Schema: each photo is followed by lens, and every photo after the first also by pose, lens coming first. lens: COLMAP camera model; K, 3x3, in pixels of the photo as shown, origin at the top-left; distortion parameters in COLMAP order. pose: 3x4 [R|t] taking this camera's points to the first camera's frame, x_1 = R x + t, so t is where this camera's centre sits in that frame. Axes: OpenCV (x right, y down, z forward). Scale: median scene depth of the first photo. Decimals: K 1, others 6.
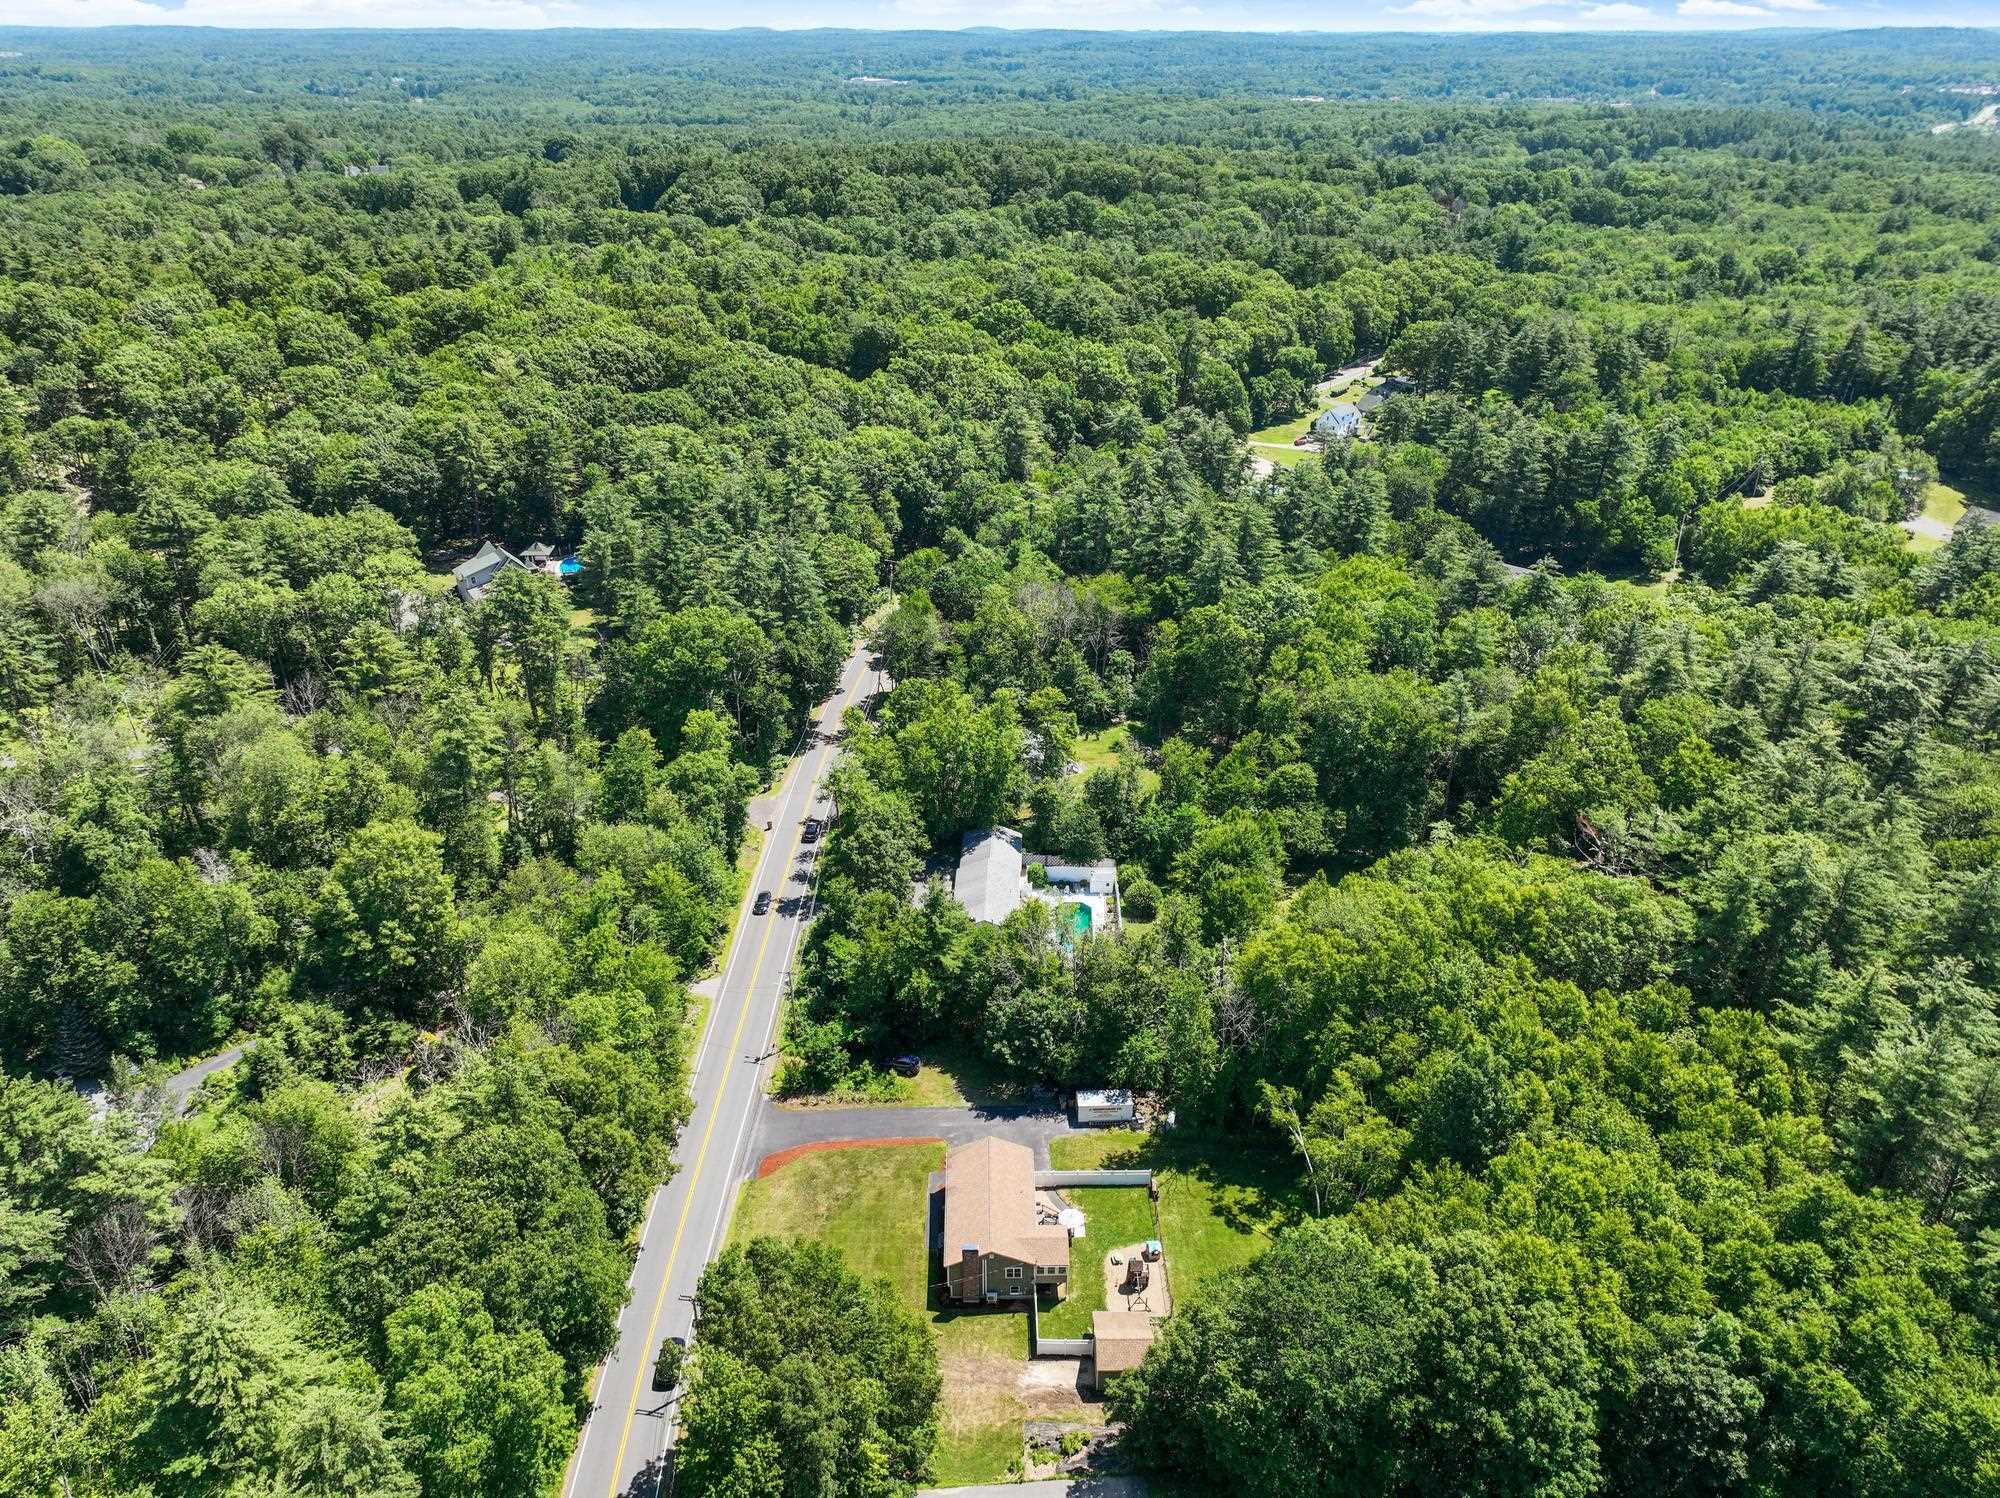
lens RADIAL K [[1421.1, 0, 995.0], [0, 1421.1, 735.0], [0, 0, 1]] dist [0.001634, 0.018435]
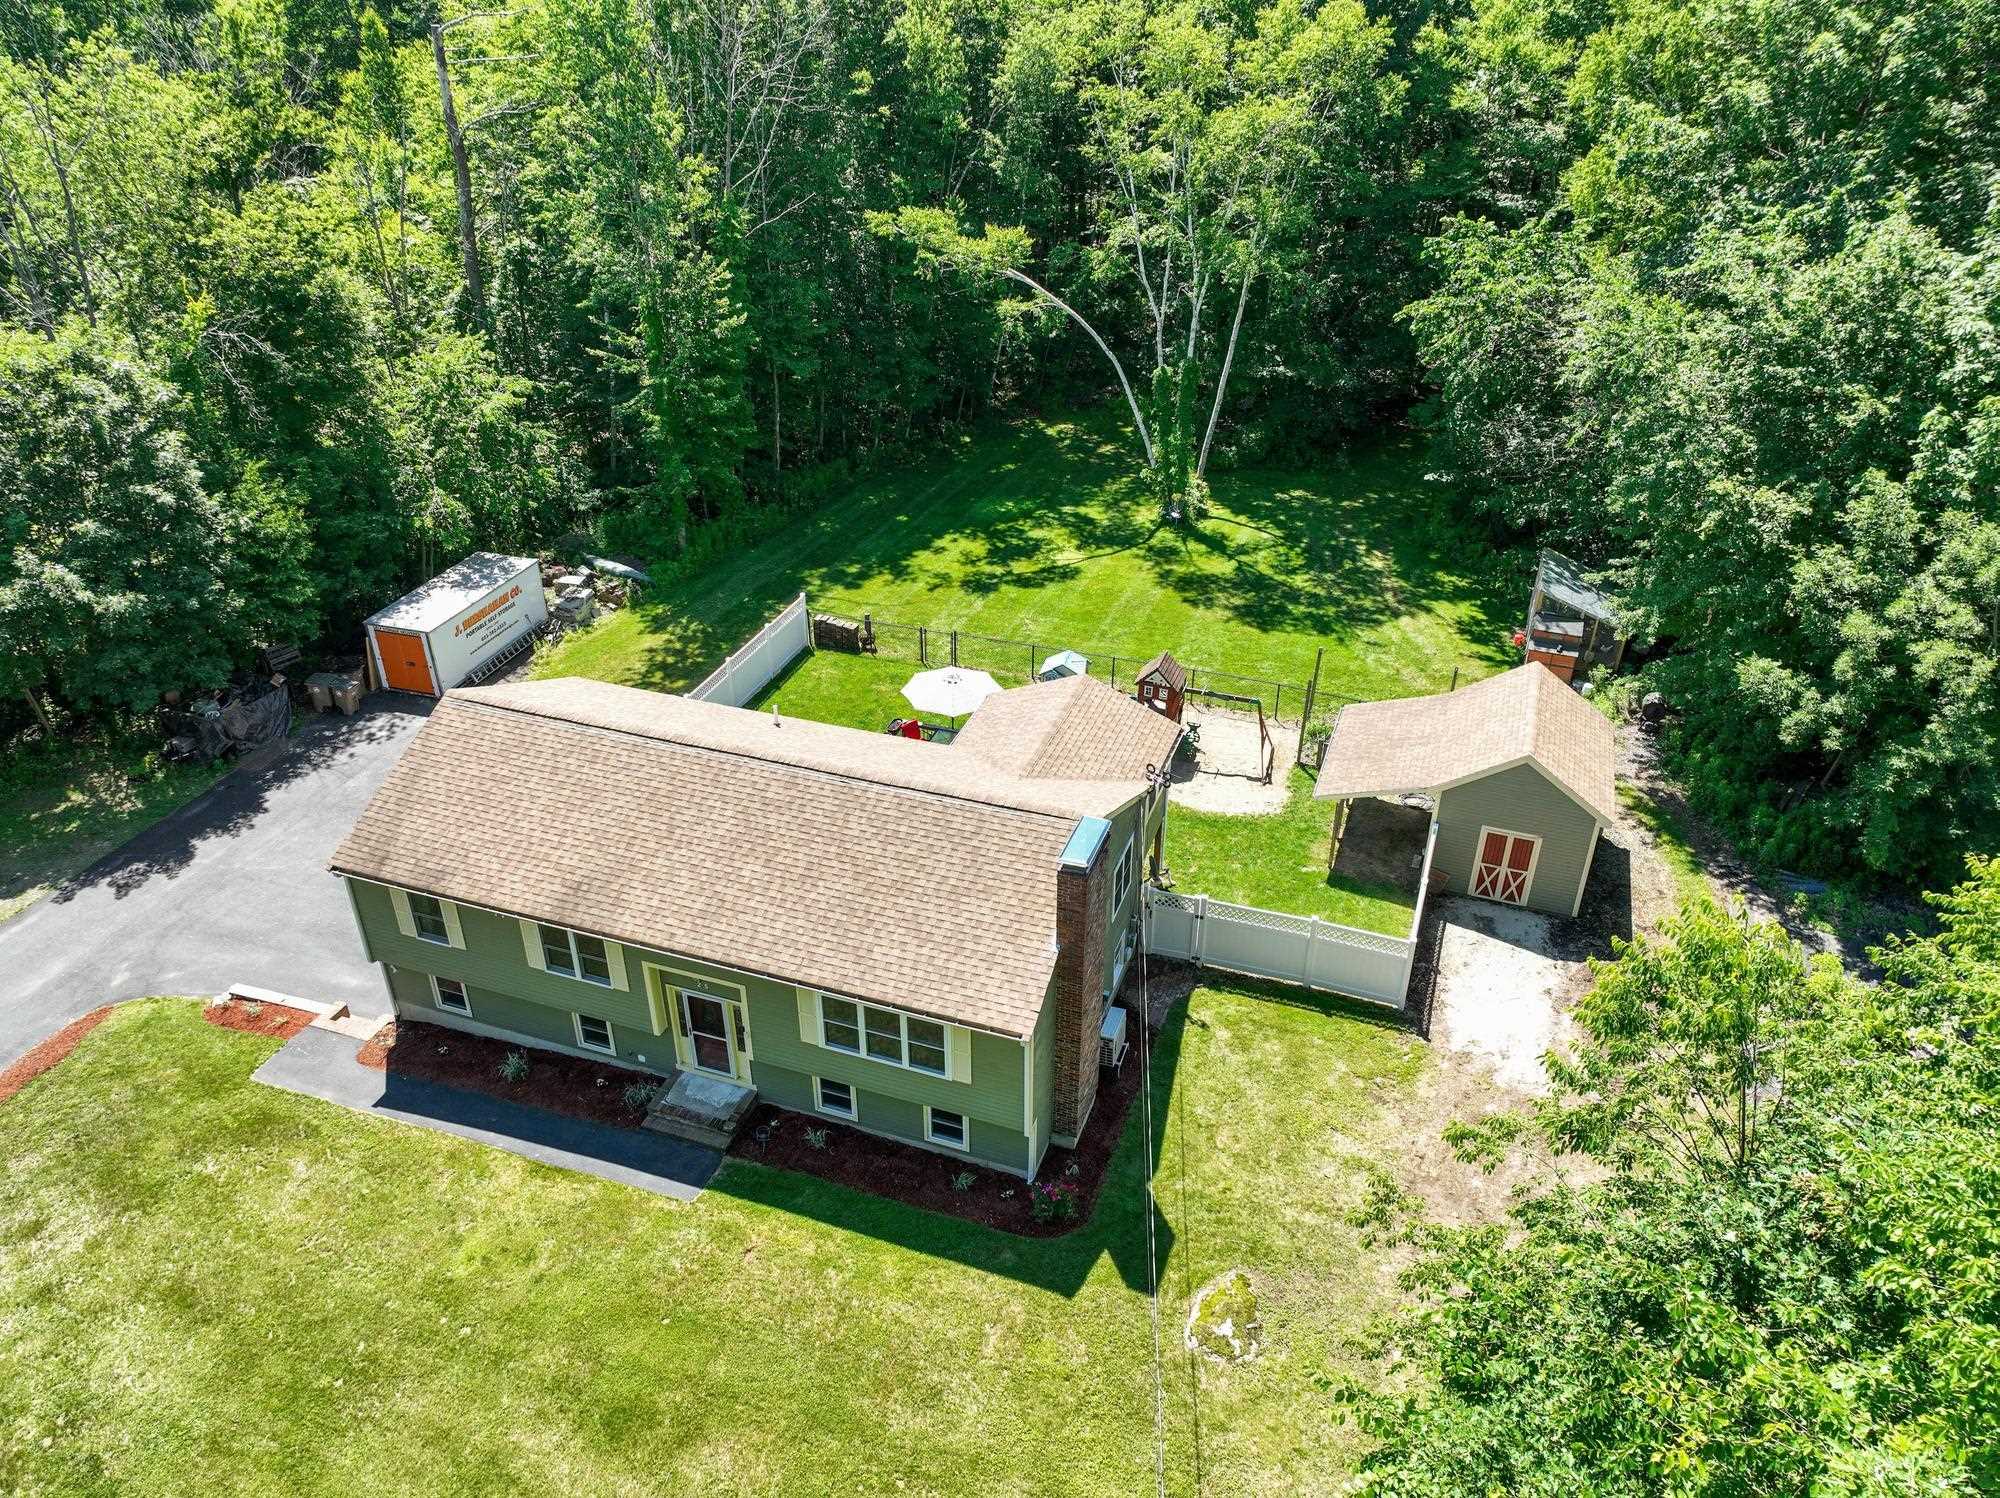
lens RADIAL K [[1421.1, 0, 990.7], [0, 1421.1, 727.9], [0, 0, 1]] dist [0.001634, 0.018435]
pose [[0.352724, -0.461957, 0.813745, -0.144188], [0.434605, 0.851027, 0.294739, 0.241894], [-0.828676, 0.249696, 0.500947, 0.768390]]
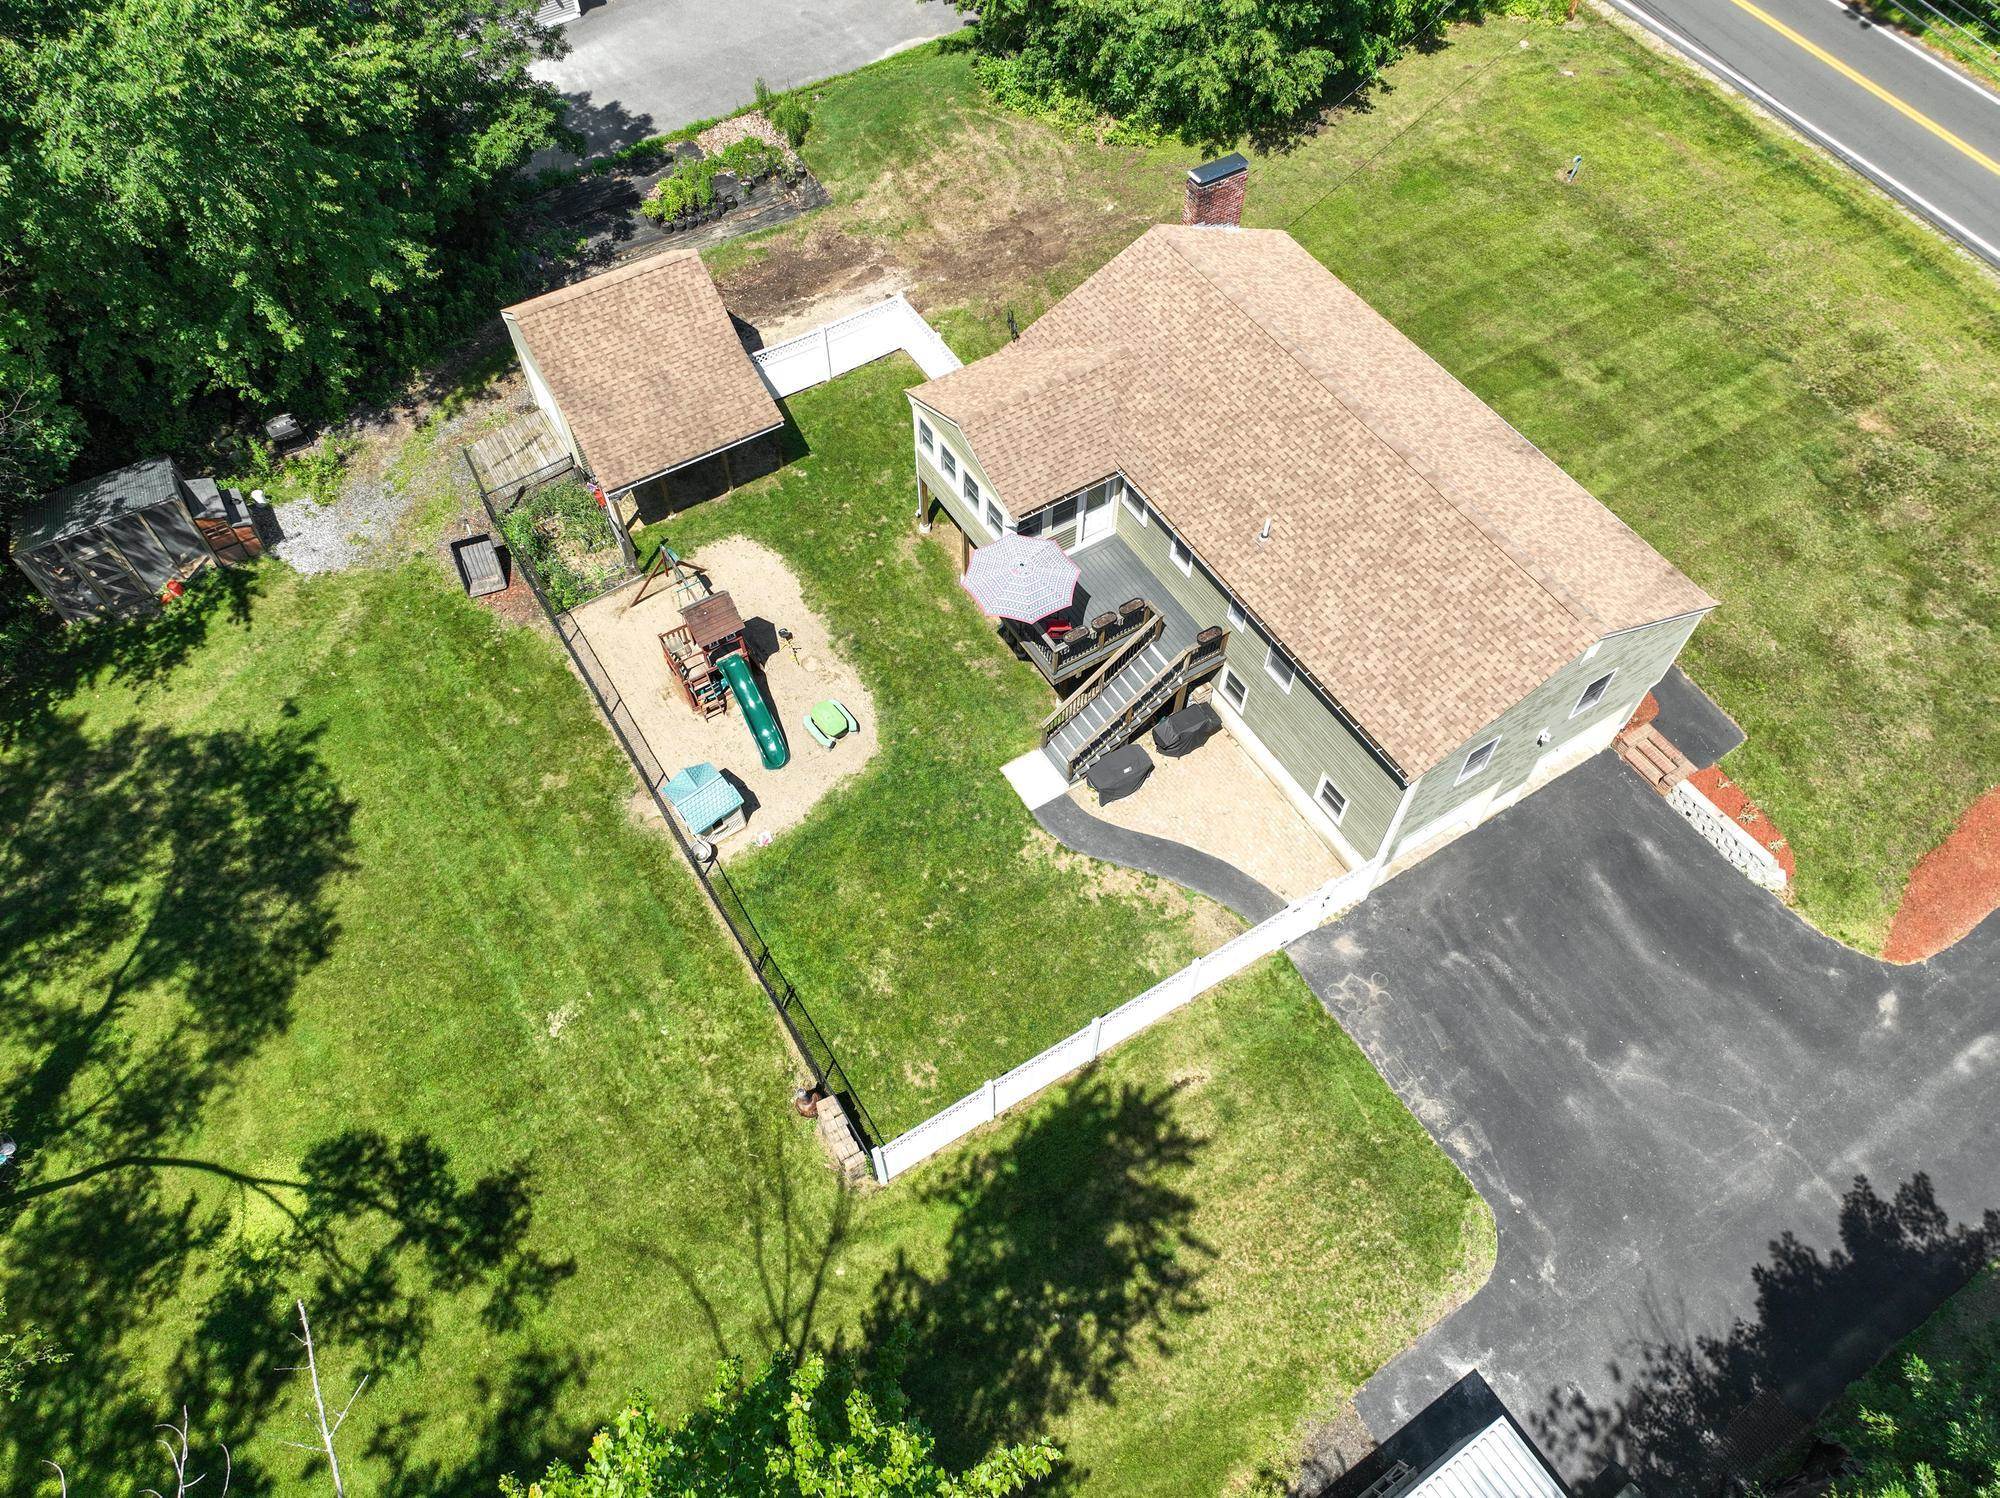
lens RADIAL K [[1421.1, 0, 1018.1], [0, 1421.1, 716.7], [0, 0, 1]] dist [0.001634, 0.018435]
pose [[-0.849961, 0.433570, -0.299304, 0.117339], [-0.248509, 0.170994, 0.953417, 0.112803], [0.464553, 0.884747, -0.037592, 0.913786]]
